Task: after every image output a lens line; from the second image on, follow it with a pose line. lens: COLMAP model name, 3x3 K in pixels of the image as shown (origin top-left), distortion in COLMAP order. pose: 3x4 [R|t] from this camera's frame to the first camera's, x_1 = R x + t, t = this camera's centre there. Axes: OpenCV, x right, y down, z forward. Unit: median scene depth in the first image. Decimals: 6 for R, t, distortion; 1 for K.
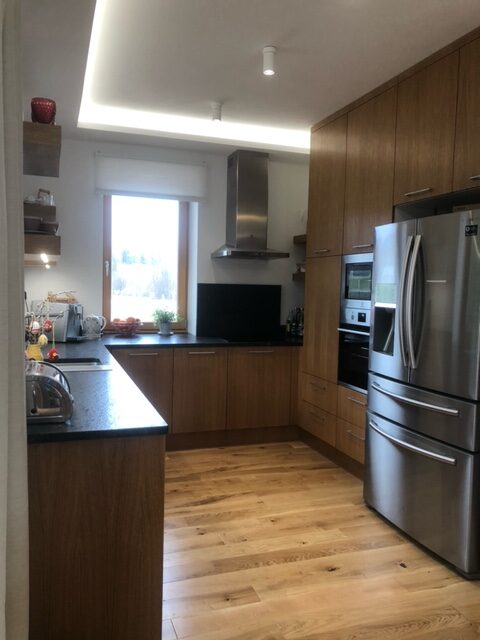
lens RADIAL K [[521.7, 0, 235.2], [0, 521.7, 317.0], [0, 0, 1]] dist [0.029876, -0.029826]
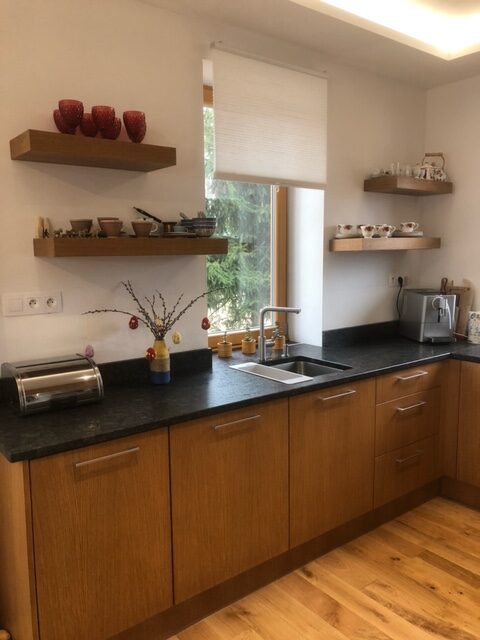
lens RADIAL K [[521.7, 0, 237.9], [0, 521.7, 318.9], [0, 0, 1]] dist [0.029876, -0.029826]
pose [[0.313595, 0.092564, -0.945034, 0.367954], [-0.038624, 0.995657, 0.084706, -0.047920], [0.948771, 0.009938, 0.315808, 0.503861]]
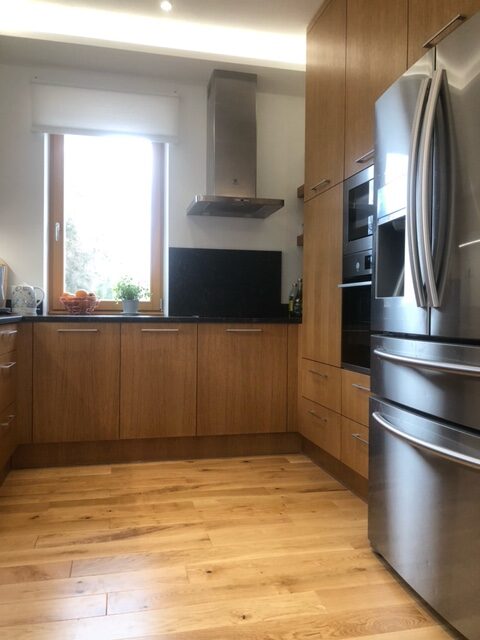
lens RADIAL K [[521.7, 0, 236.3], [0, 521.7, 317.4], [0, 0, 1]] dist [0.029876, -0.029826]
pose [[0.994300, -0.011908, -0.105954, 0.136841], [0.006612, 0.998717, -0.050201, 0.099419], [0.106416, 0.049214, 0.993103, 0.306832]]
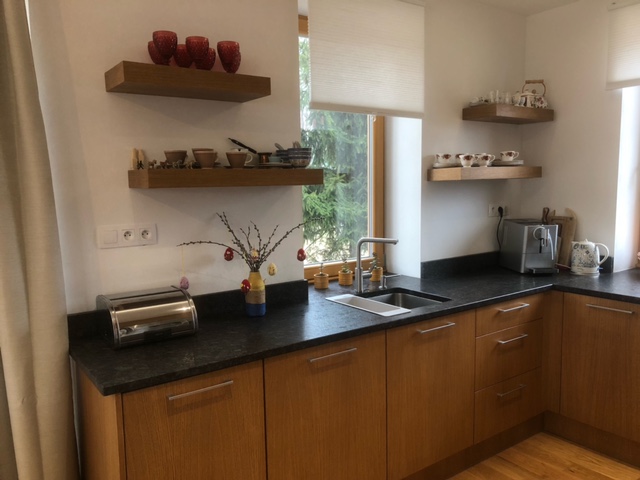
lens RADIAL K [[521.7, 0, 319.3], [0, 521.7, 246.5], [0, 0, 1]] dist [0.029876, -0.029826]
pose [[0.282700, 0.084671, -0.955464, 0.360611], [-0.032462, 0.996370, 0.078691, -0.047091], [0.958659, 0.008770, 0.284422, 0.509556]]
